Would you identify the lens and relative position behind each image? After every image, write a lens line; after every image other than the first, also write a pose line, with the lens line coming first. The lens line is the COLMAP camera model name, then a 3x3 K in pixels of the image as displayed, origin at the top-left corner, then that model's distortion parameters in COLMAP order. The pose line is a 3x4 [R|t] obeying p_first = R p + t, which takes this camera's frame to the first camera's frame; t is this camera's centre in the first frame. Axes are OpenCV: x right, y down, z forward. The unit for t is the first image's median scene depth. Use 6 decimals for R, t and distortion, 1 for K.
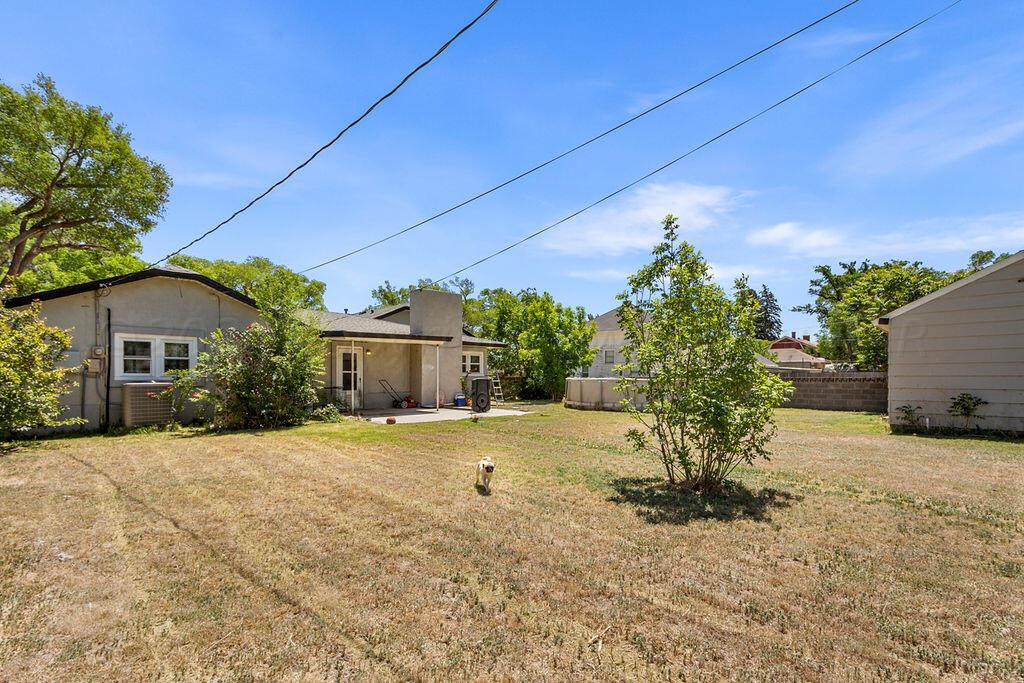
lens RADIAL K [[488.8, 0, 510.2], [0, 488.8, 364.7], [0, 0, 1]] dist [0.016654, -0.000207]
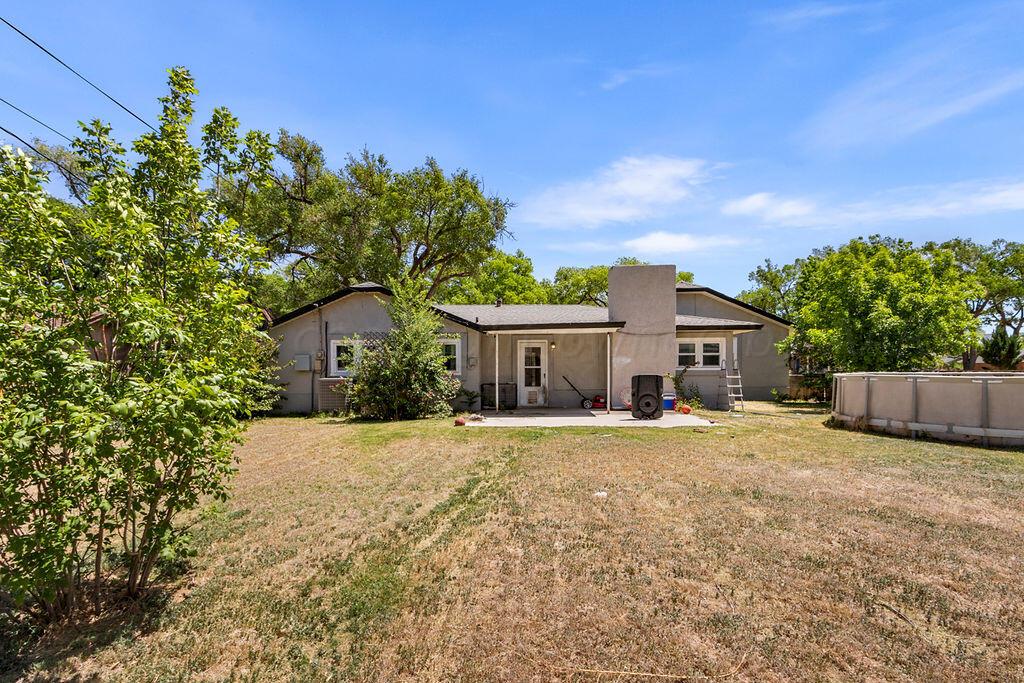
lens RADIAL K [[488.8, 0, 510.2], [0, 488.8, 364.7], [0, 0, 1]] dist [0.016654, -0.000207]
pose [[0.673757, -0.012599, -0.738846, 0.335601], [0.023193, 0.999723, 0.004102, 0.005261], [0.738589, -0.019899, 0.673862, 0.326843]]
